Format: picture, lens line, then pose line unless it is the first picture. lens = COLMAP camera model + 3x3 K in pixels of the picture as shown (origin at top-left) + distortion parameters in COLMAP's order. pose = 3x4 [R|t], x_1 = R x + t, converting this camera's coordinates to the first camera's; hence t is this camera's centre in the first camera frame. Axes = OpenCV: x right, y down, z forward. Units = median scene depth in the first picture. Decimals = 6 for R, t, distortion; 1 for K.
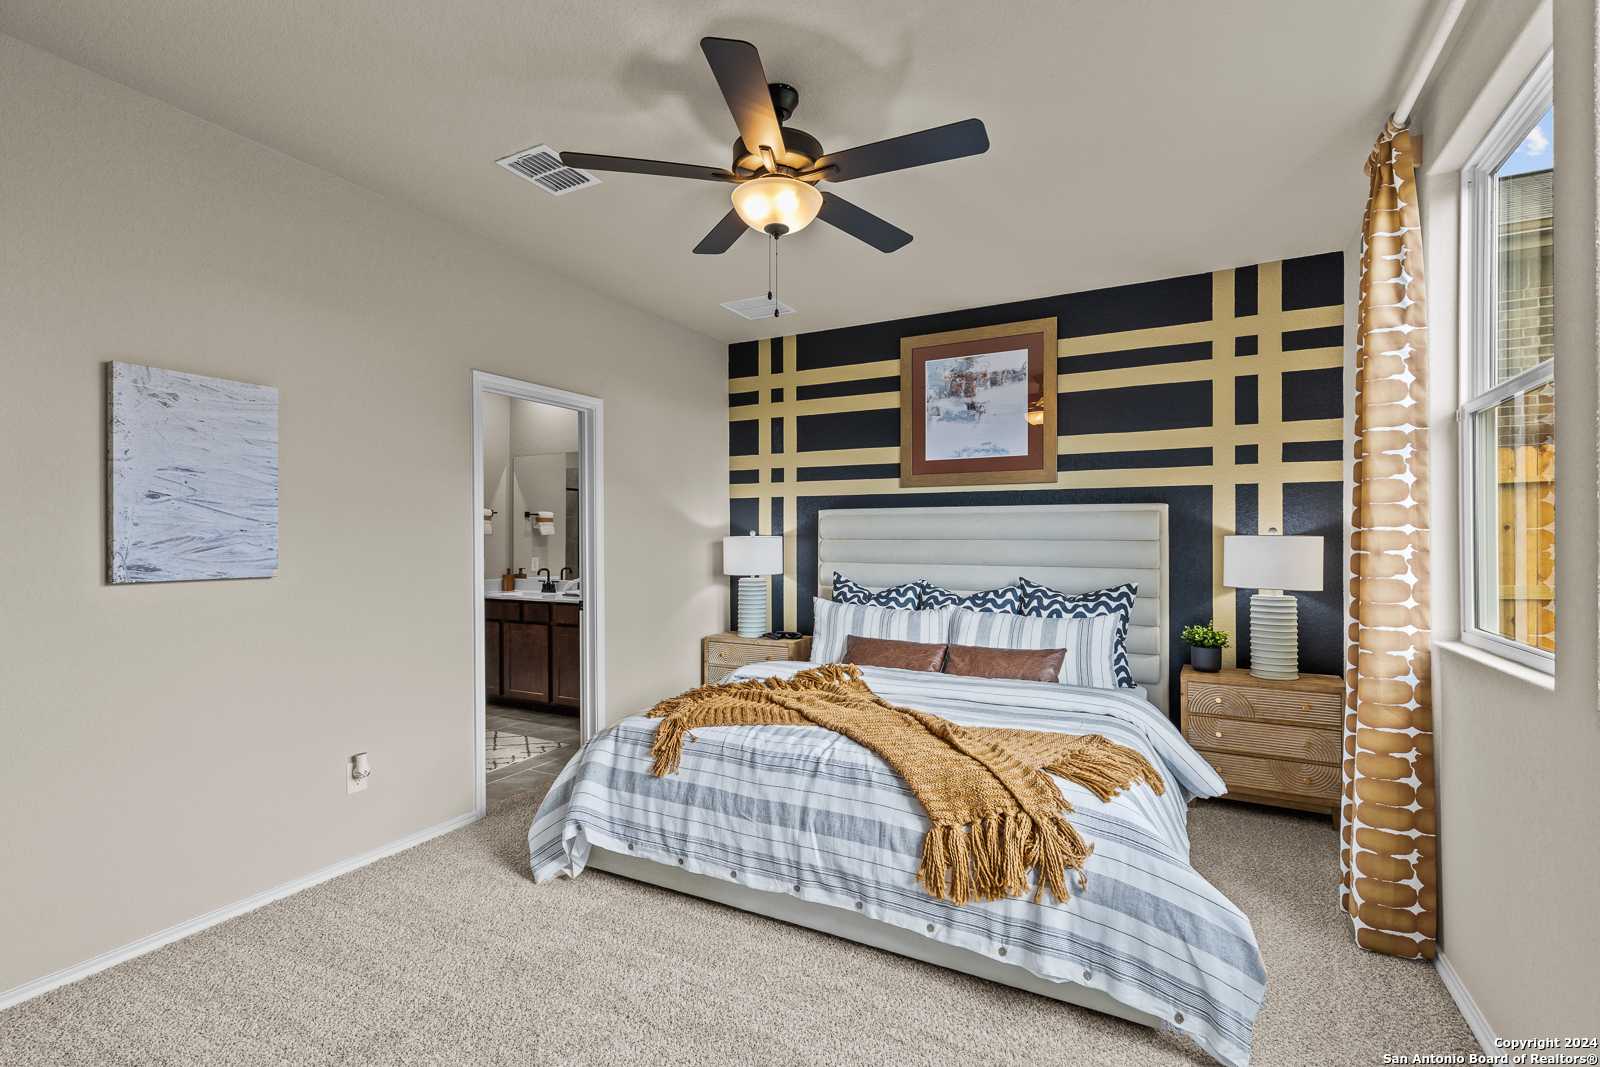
lens RADIAL K [[720.8, 0, 802.4], [0, 720.8, 539.5], [0, 0, 1]] dist [-0.000329, -0.000306]
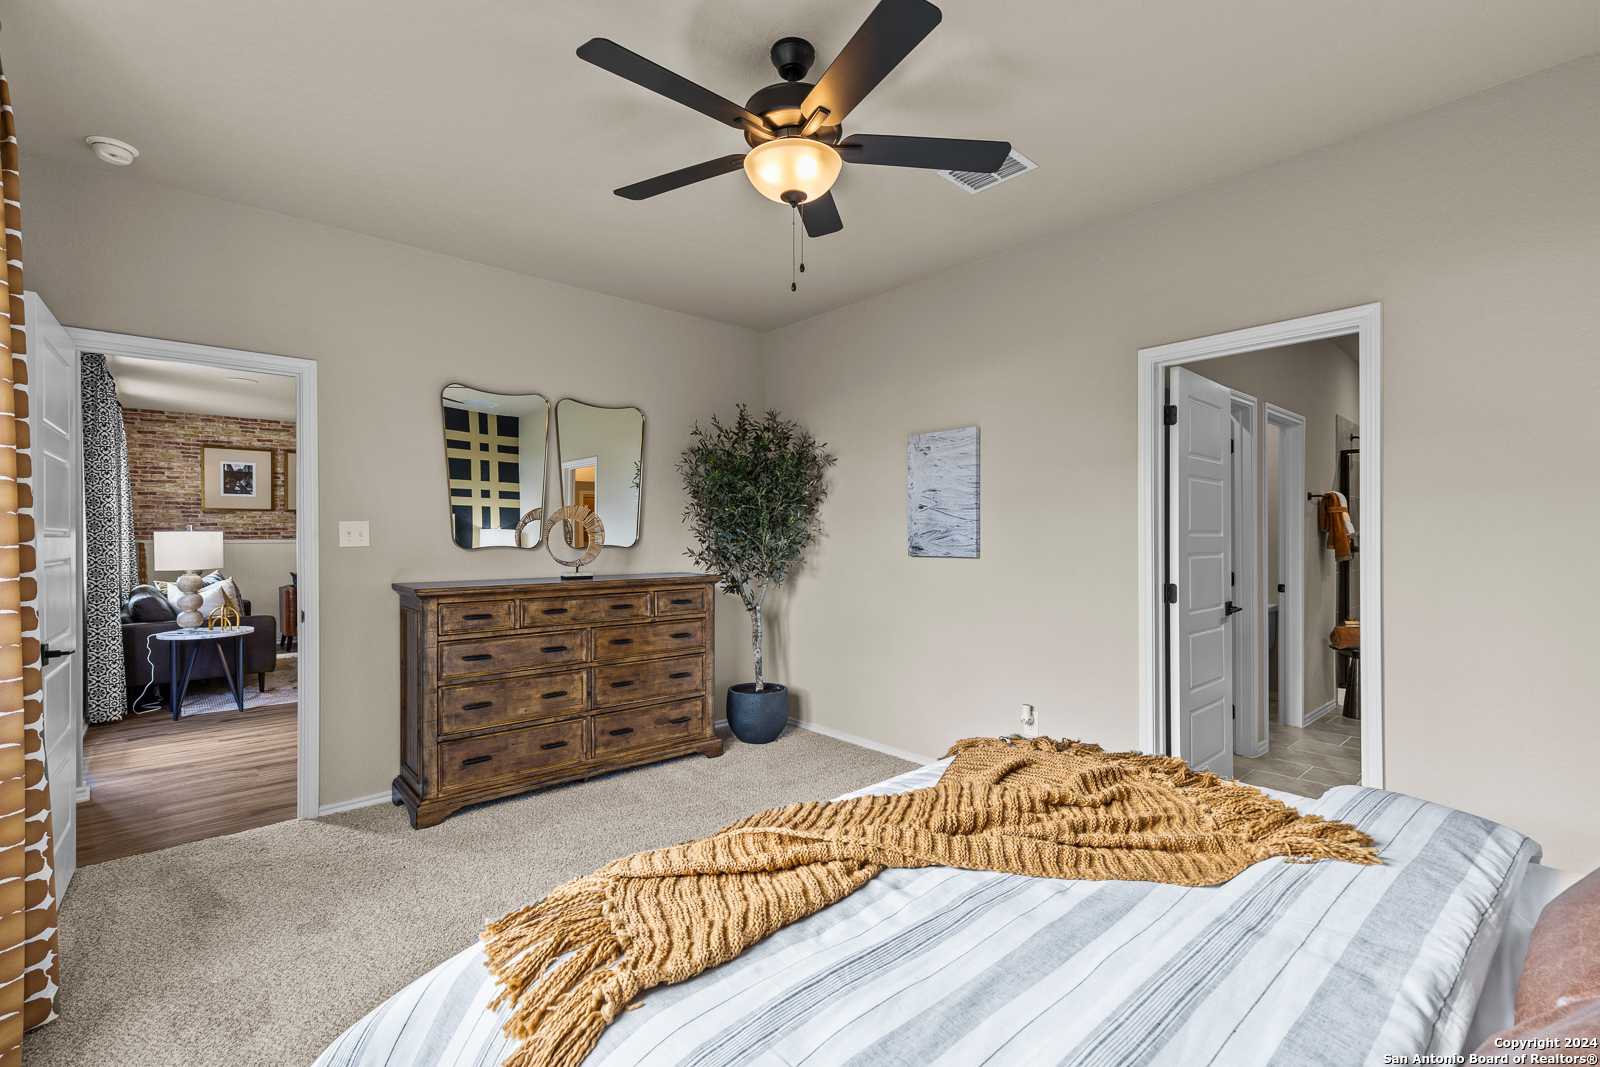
lens RADIAL K [[720.8, 0, 804.7], [0, 720.8, 534.3], [0, 0, 1]] dist [-0.000329, -0.000306]
pose [[-0.361878, 0.001280, -0.932225, 0.648393], [0.002275, 0.999997, 0.000489, 0.003205], [0.932223, -0.001944, -0.361880, 1.066501]]
